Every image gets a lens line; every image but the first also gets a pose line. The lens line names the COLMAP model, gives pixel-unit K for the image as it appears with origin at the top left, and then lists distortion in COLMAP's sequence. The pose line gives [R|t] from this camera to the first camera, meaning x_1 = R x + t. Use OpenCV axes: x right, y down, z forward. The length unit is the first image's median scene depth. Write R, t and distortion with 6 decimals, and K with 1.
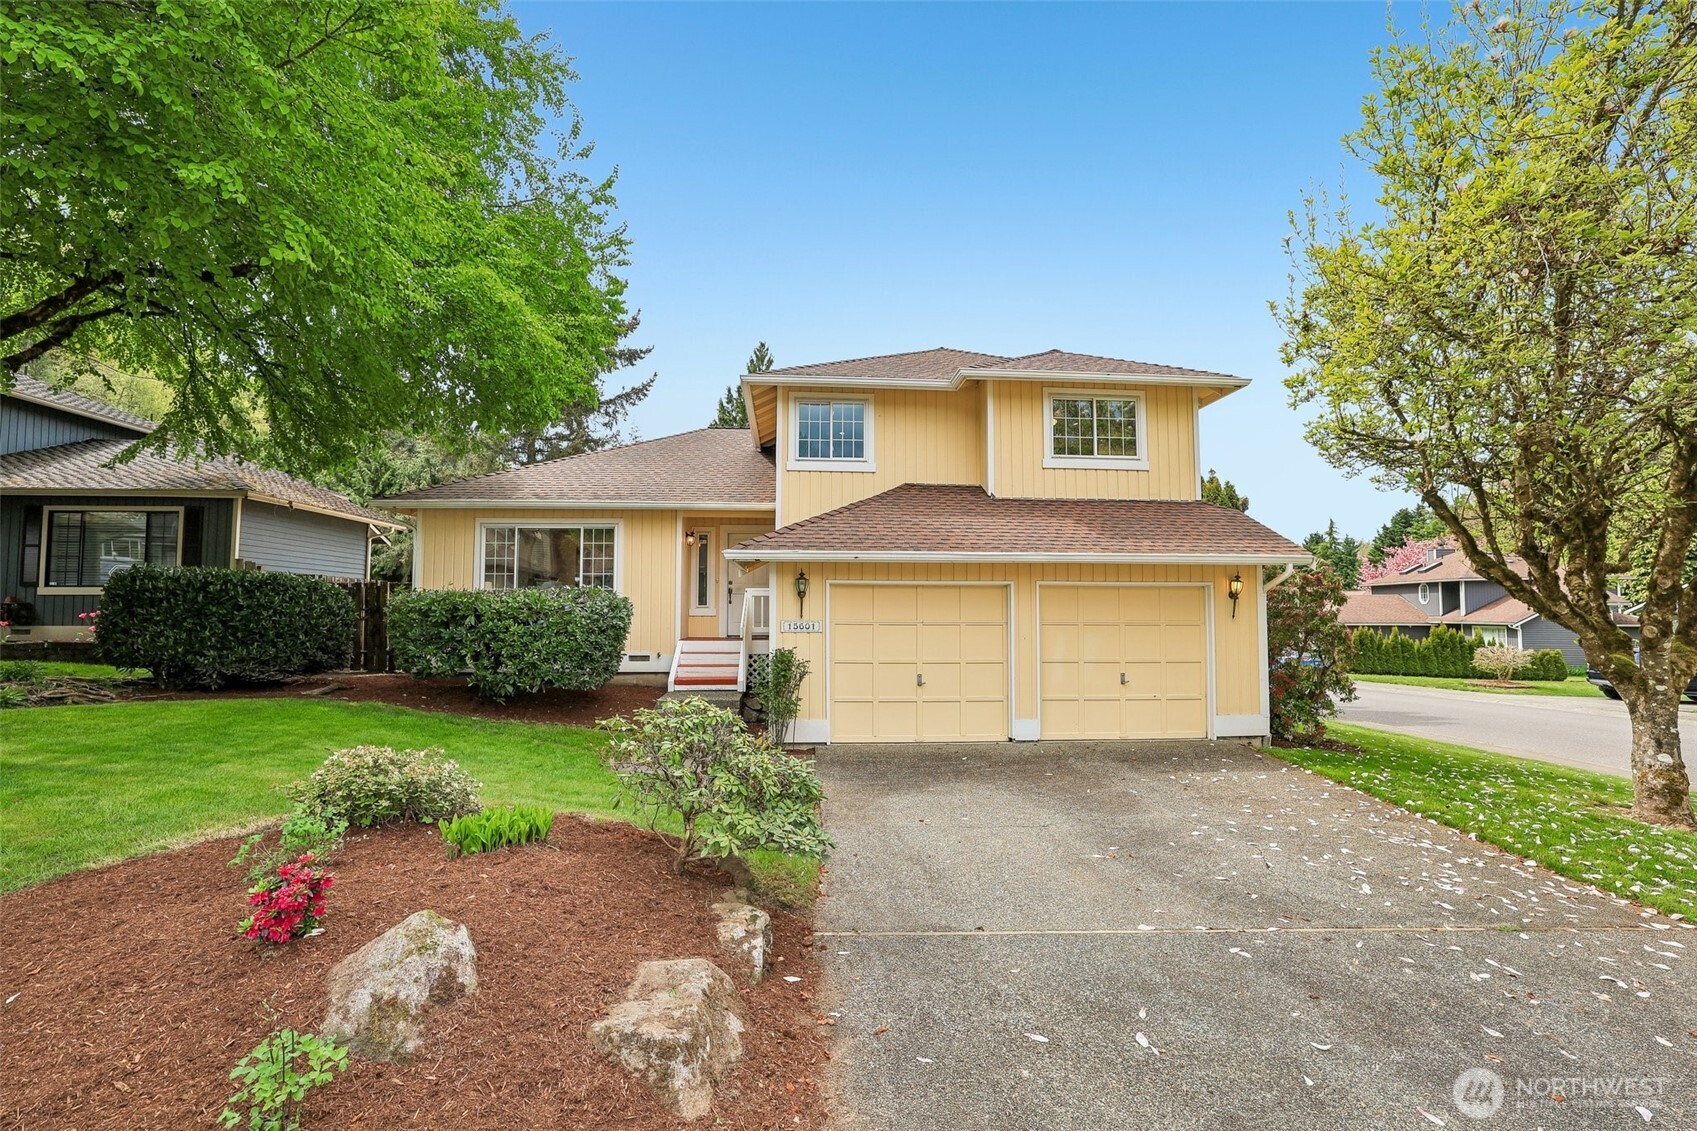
lens RADIAL K [[744.0, 0, 848.5], [0, 744.0, 565.5], [0, 0, 1]] dist [-0.001414, -0.000020]
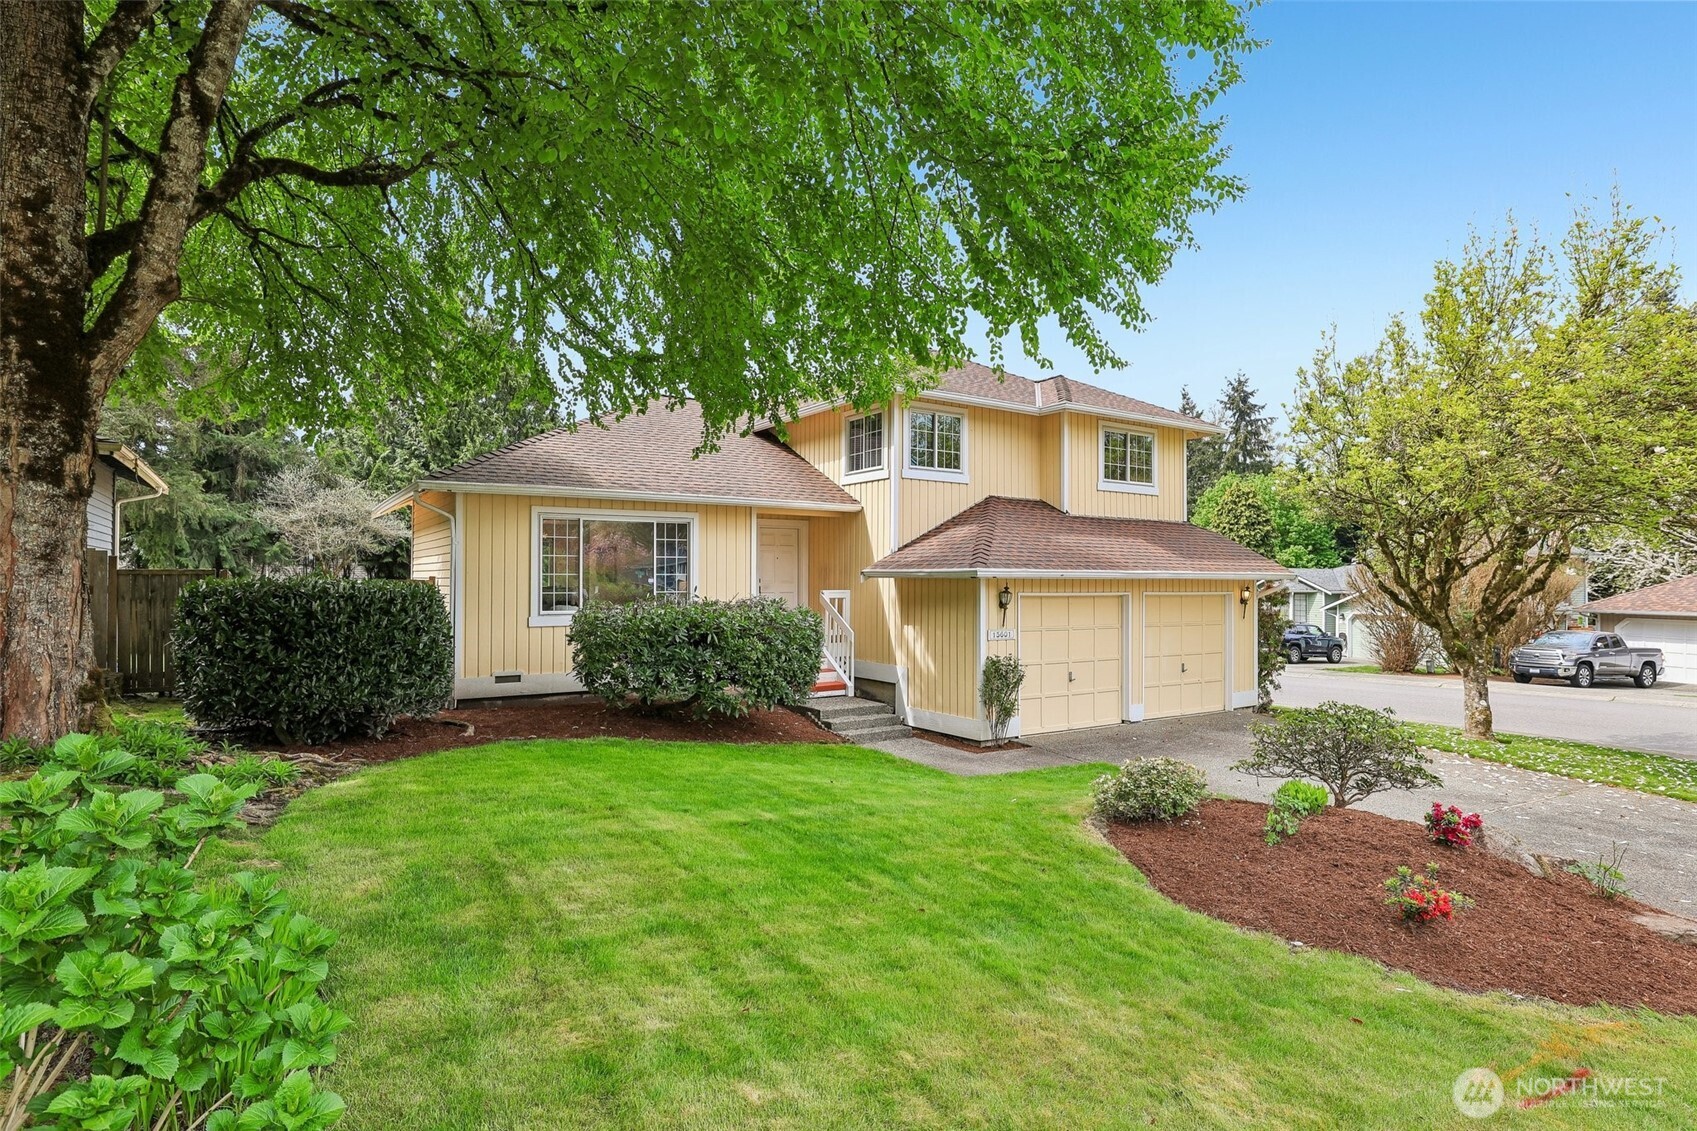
lens RADIAL K [[918.6, 0, 848.5], [0, 918.6, 565.5], [0, 0, 1]] dist [0.028160, 0.000074]
pose [[0.866904, 0.007867, 0.498413, -0.789038], [-0.033684, 0.998515, 0.042827, -0.061011], [-0.497335, -0.053915, 0.865881, -0.060188]]
